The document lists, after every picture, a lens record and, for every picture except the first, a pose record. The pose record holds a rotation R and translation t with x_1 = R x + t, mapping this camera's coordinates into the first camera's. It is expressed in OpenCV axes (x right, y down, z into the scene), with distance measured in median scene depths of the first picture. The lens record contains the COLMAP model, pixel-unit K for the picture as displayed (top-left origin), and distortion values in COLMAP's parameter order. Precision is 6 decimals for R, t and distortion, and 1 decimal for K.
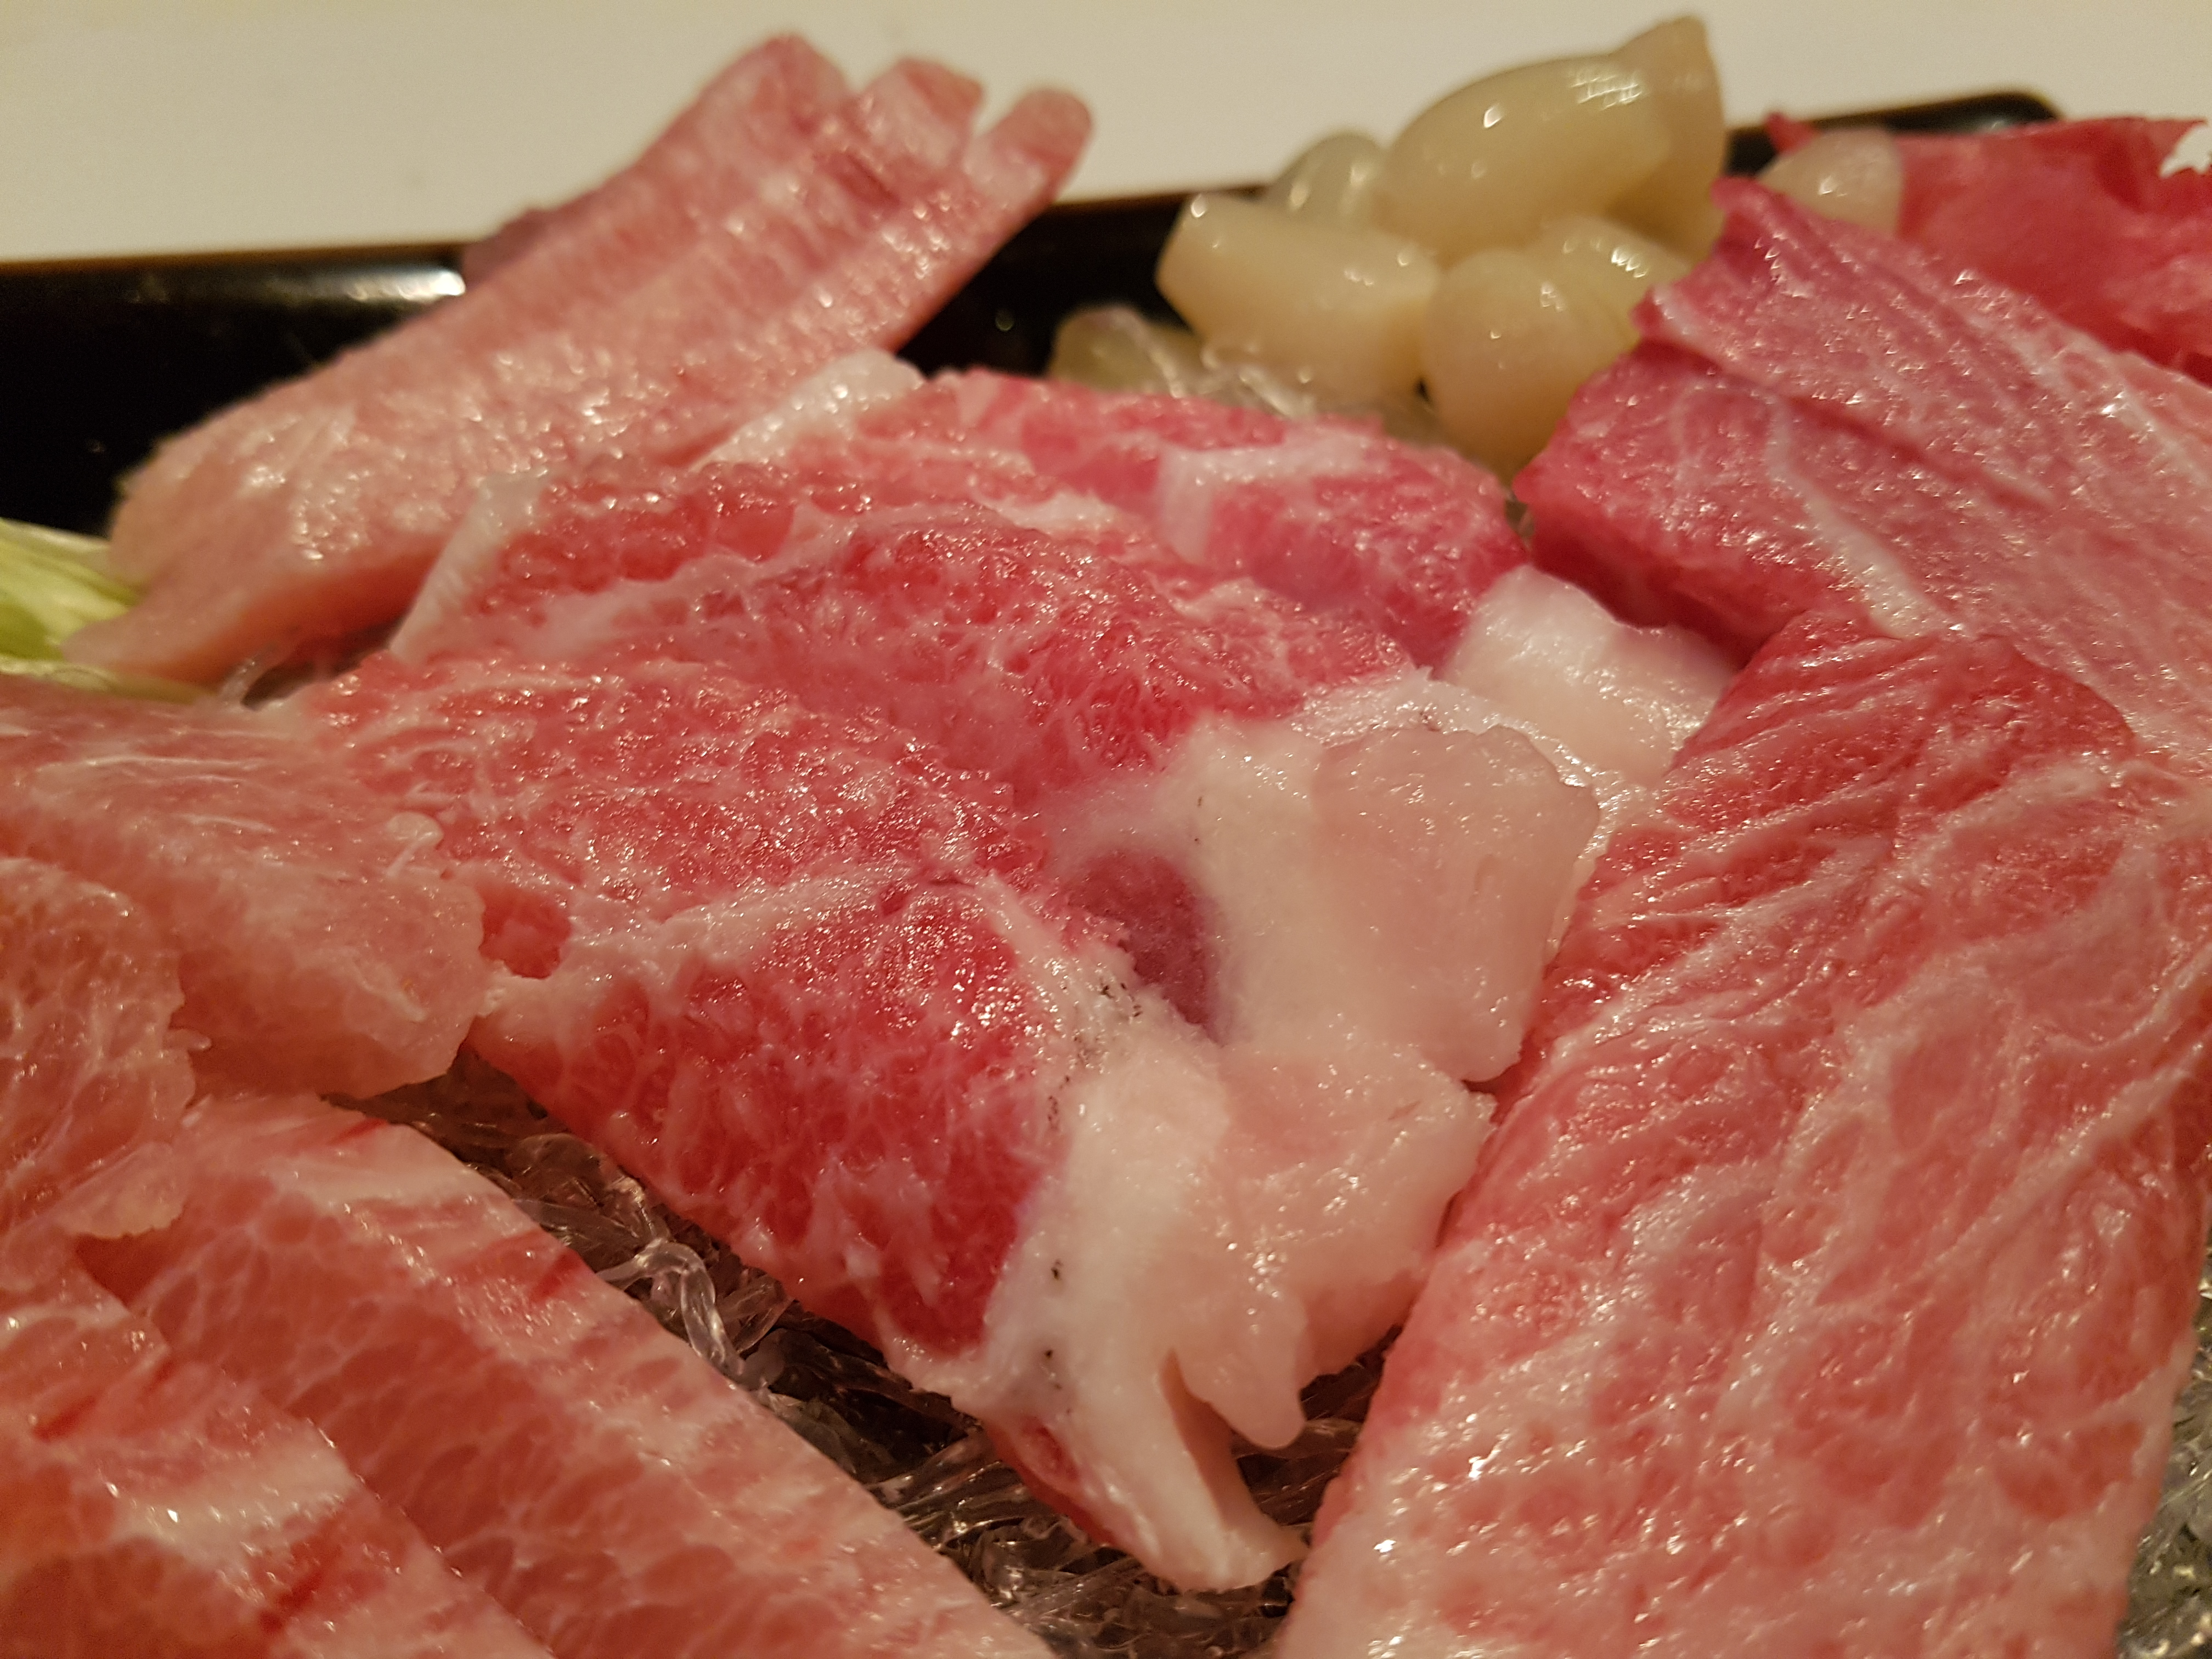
lens RADIAL K [[1493.6, 0, 1106.0], [0, 1493.6, 829.5], [0, 0, 1]] dist [0.081135, -0.158169]
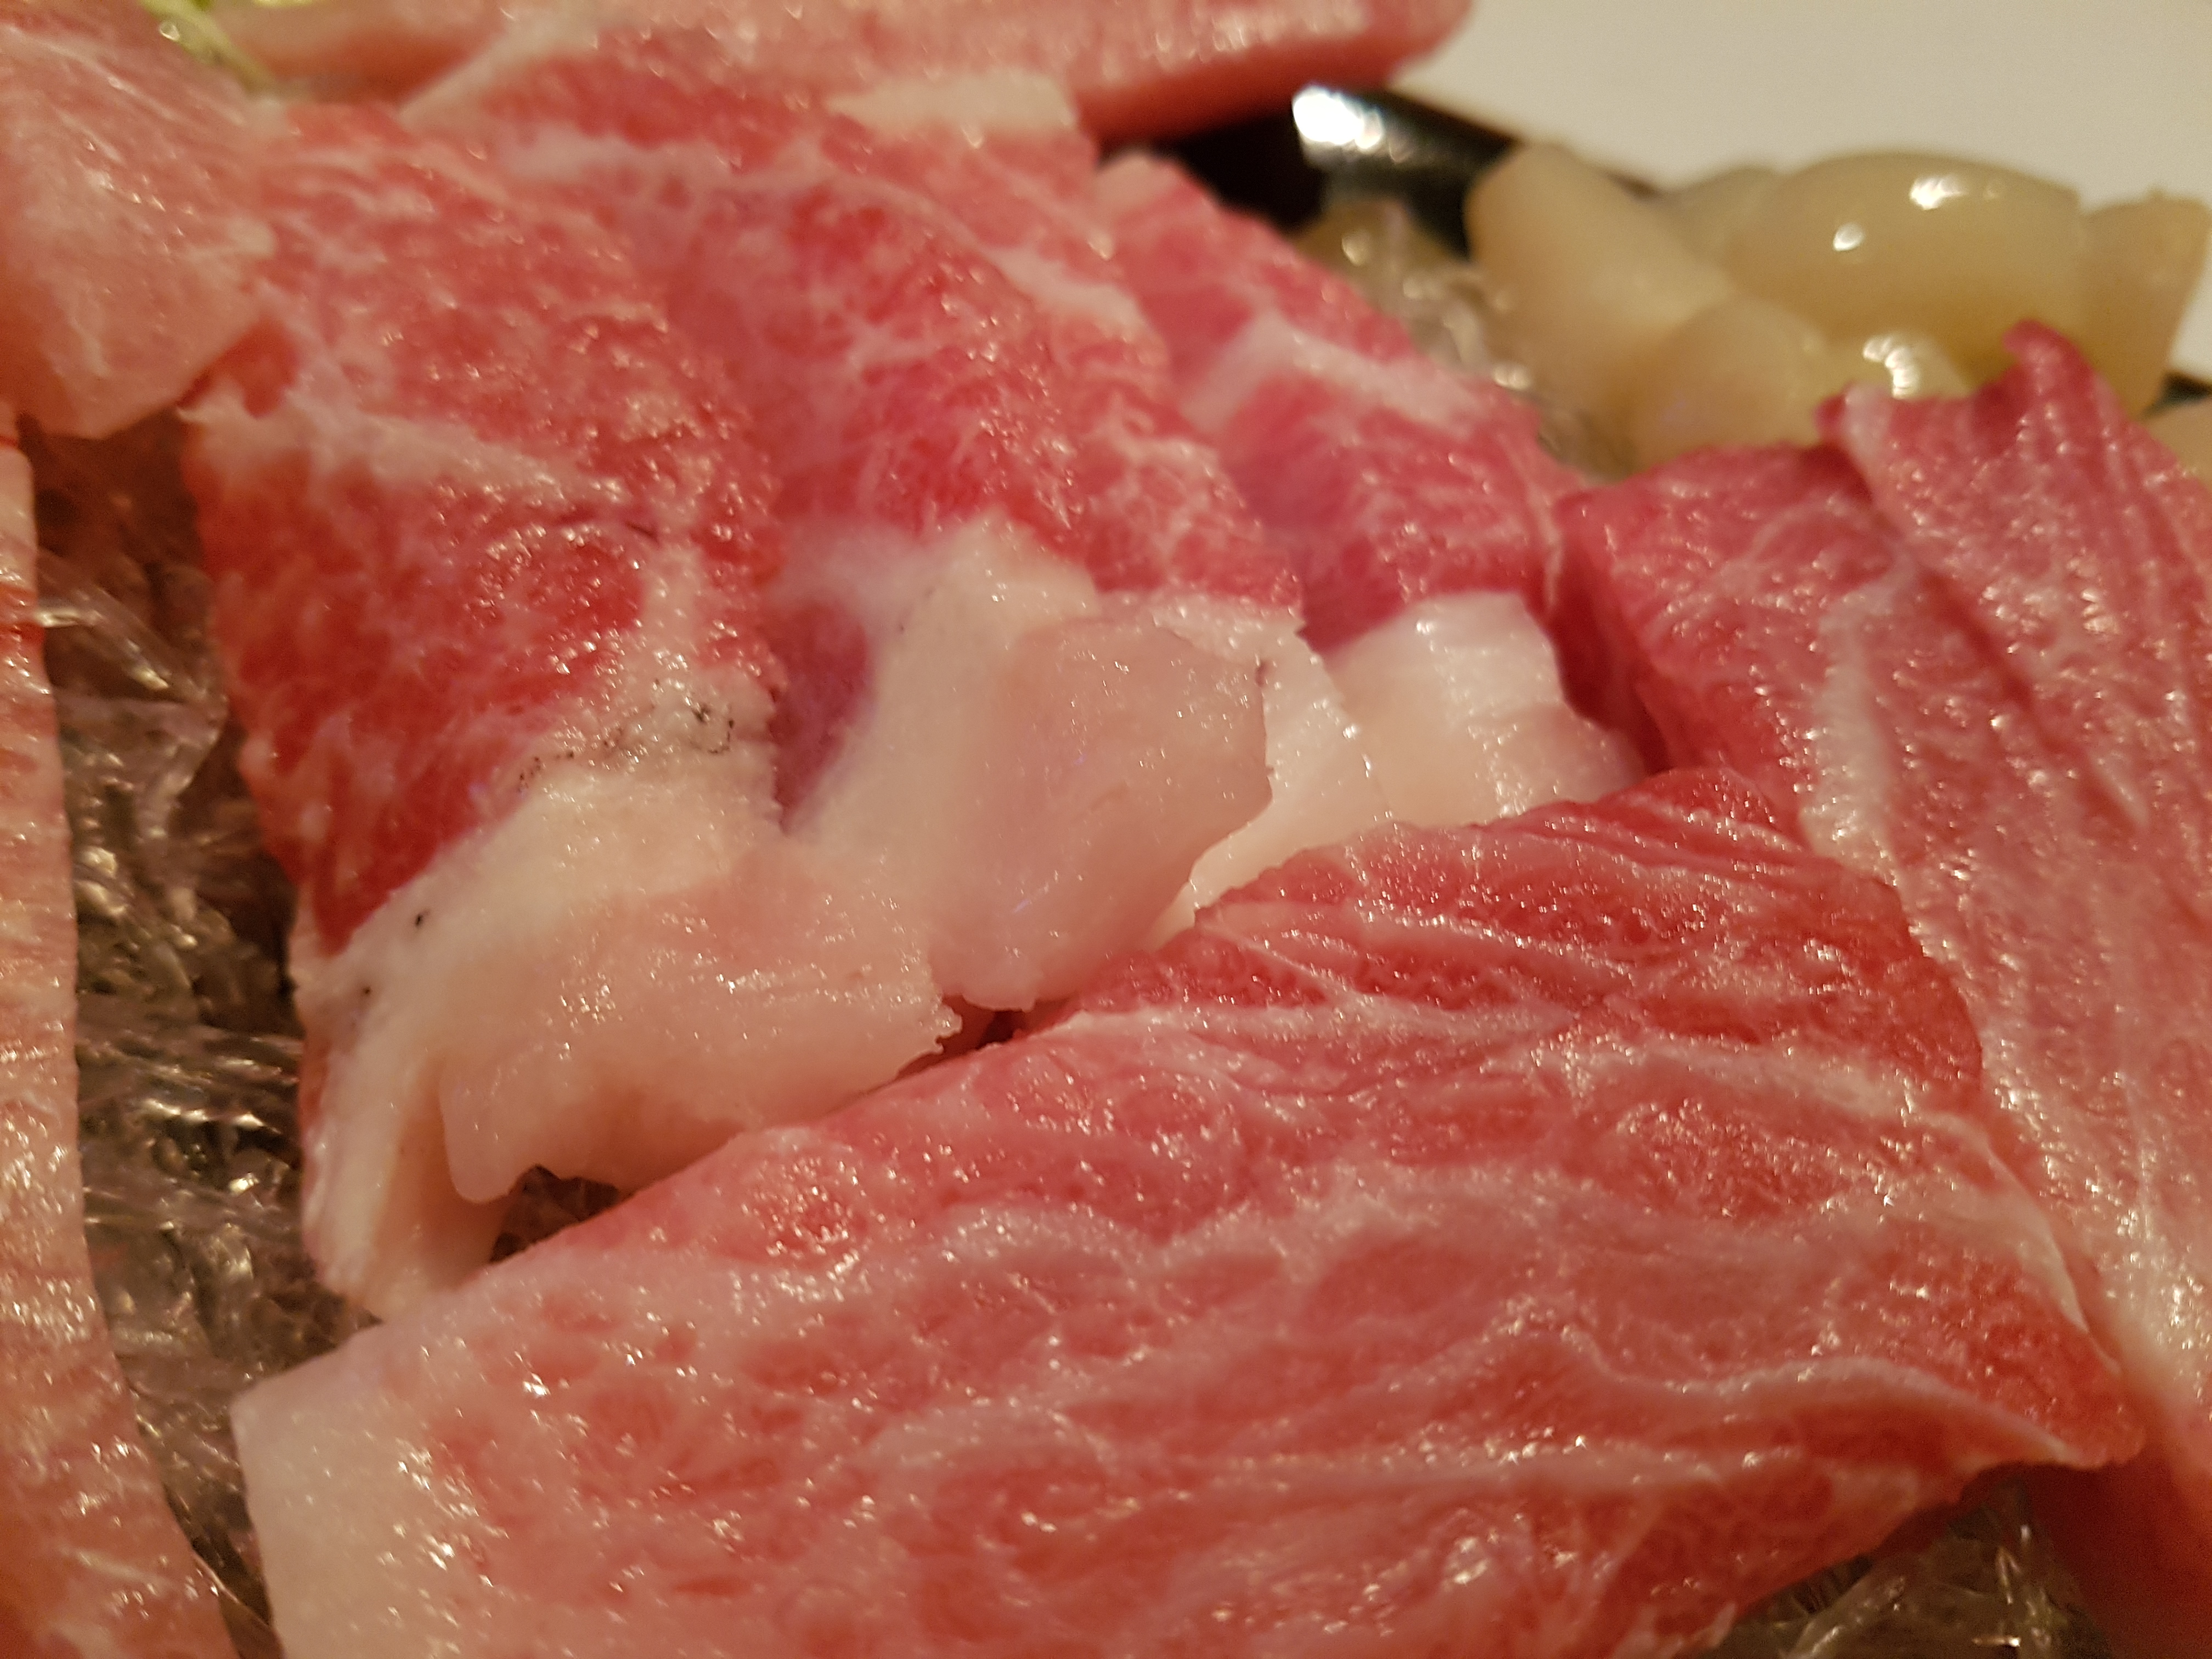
lens RADIAL K [[1493.6, 0, 1106.0], [0, 1493.6, 829.5], [0, 0, 1]] dist [0.081135, -0.158169]
pose [[0.845934, 0.501266, -0.182012, 0.398771], [-0.496514, 0.864853, 0.074188, -0.015303], [0.194602, 0.027614, 0.980494, 0.186300]]
